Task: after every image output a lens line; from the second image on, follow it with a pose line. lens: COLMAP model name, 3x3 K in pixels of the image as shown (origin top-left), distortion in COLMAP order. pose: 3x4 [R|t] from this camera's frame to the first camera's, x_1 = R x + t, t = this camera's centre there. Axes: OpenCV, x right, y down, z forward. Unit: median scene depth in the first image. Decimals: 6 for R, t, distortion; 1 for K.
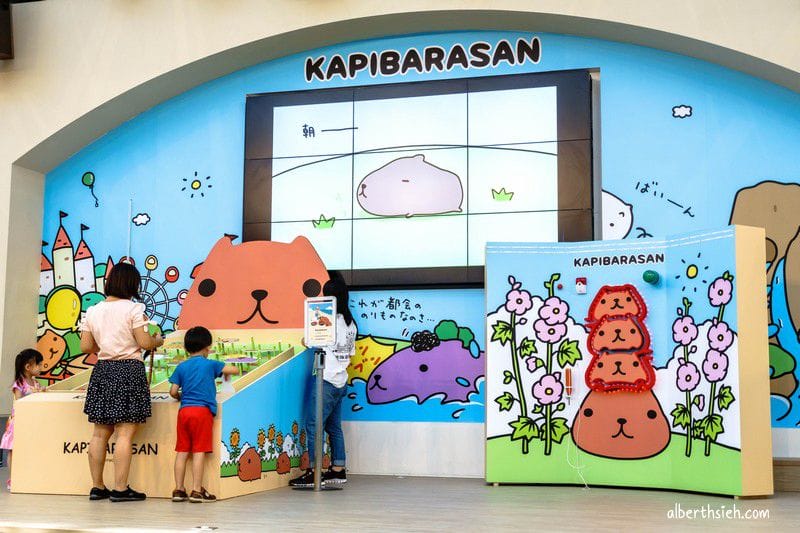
lens RADIAL K [[1107.5, 0, 400.0], [0, 1107.5, 266.4], [0, 0, 1]] dist [-0.005663, 0.000000]
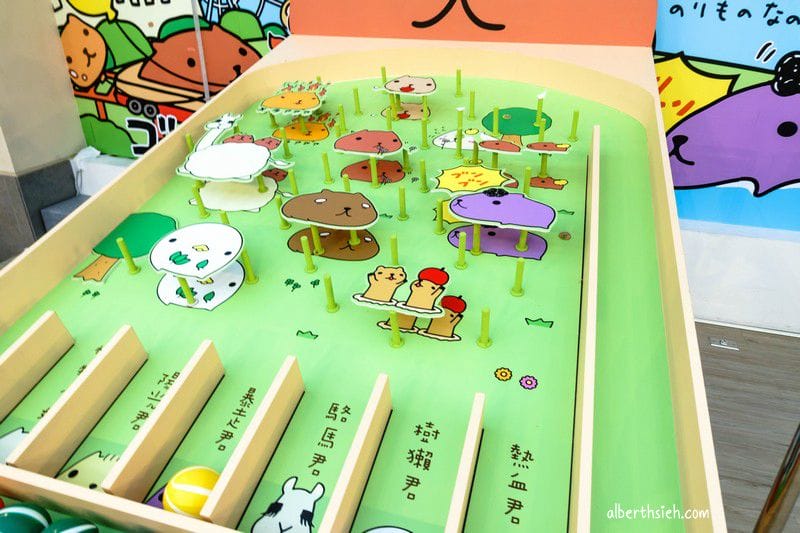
lens RADIAL K [[556.7, 0, 400.5], [0, 556.7, 266.3], [0, 0, 1]] dist [0.006072, -0.003351]
pose [[0.999946, 0.008046, -0.006584, -0.138512], [-0.003096, 0.835044, 0.550175, 0.004461], [0.009925, -0.550125, 0.835023, 0.683637]]
